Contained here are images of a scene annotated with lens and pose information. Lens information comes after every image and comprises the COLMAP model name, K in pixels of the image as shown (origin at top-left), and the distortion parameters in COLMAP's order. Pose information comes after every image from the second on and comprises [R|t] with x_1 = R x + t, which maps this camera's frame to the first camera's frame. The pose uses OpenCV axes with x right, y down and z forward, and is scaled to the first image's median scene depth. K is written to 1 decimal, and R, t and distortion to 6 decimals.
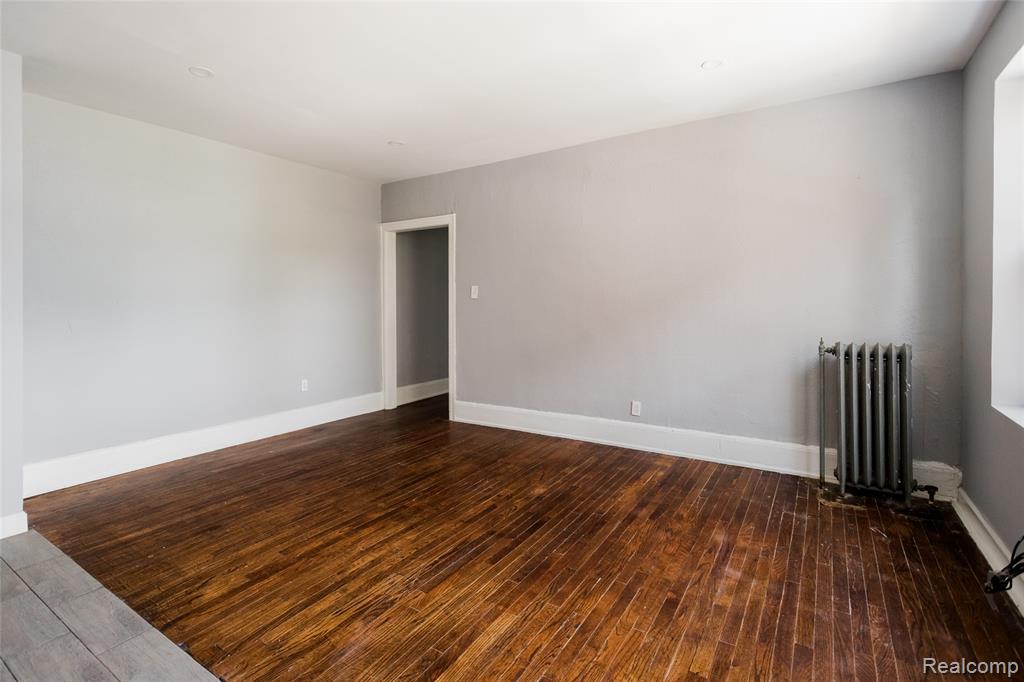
lens RADIAL K [[485.4, 0, 515.2], [0, 485.4, 300.9], [0, 0, 1]] dist [0.004045, 0.000658]
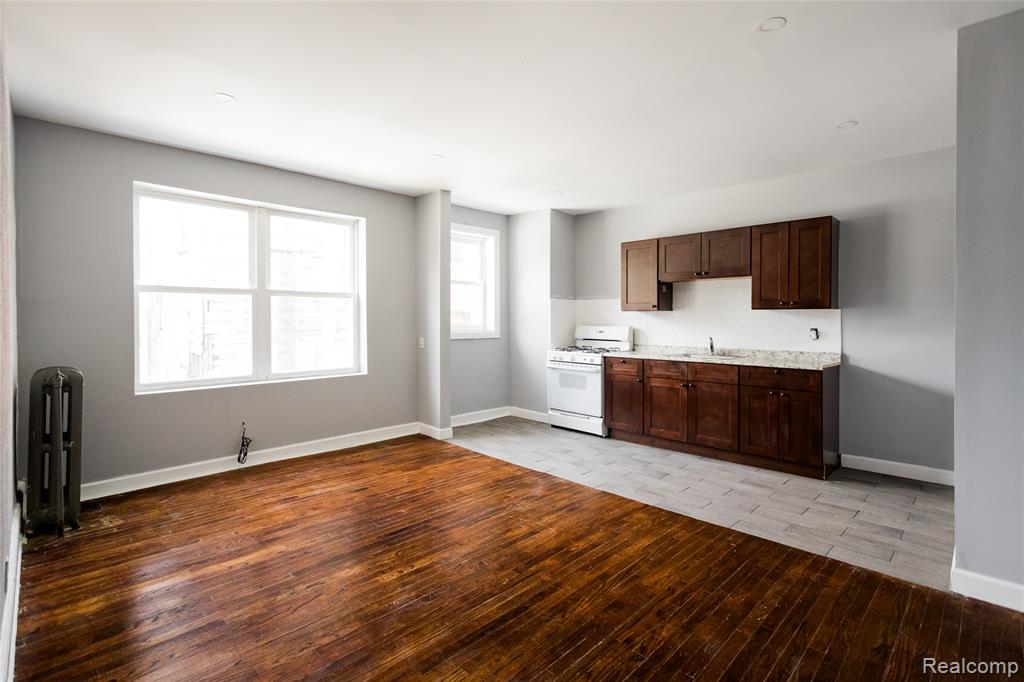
lens RADIAL K [[485.4, 0, 509.8], [0, 485.4, 322.0], [0, 0, 1]] dist [0.004045, 0.000658]
pose [[-0.974806, 0.008123, 0.222908, -0.528755], [0.008681, 0.999961, 0.001525, -0.003717], [-0.222887, 0.003421, -0.974838, 2.377302]]
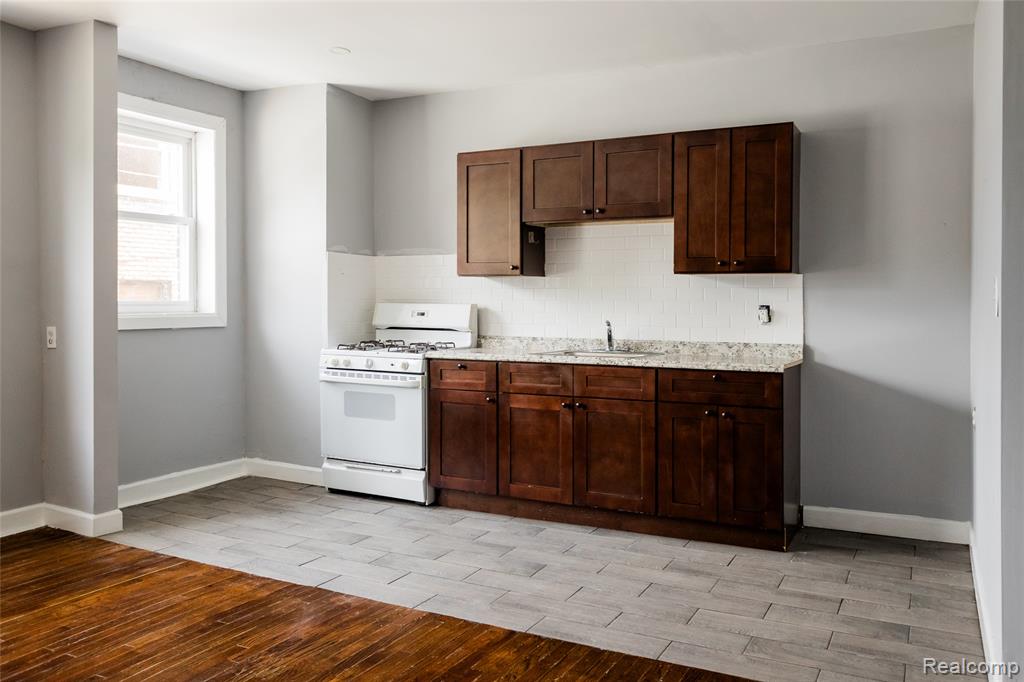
lens RADIAL K [[837.2, 0, 524.2], [0, 837.2, 309.3], [0, 0, 1]] dist [0.008302, 0.001385]
pose [[-0.995902, 0.007893, -0.090099, -0.501659], [0.006706, 0.999887, 0.013471, 0.015410], [0.090195, 0.012811, -0.995842, 2.198966]]
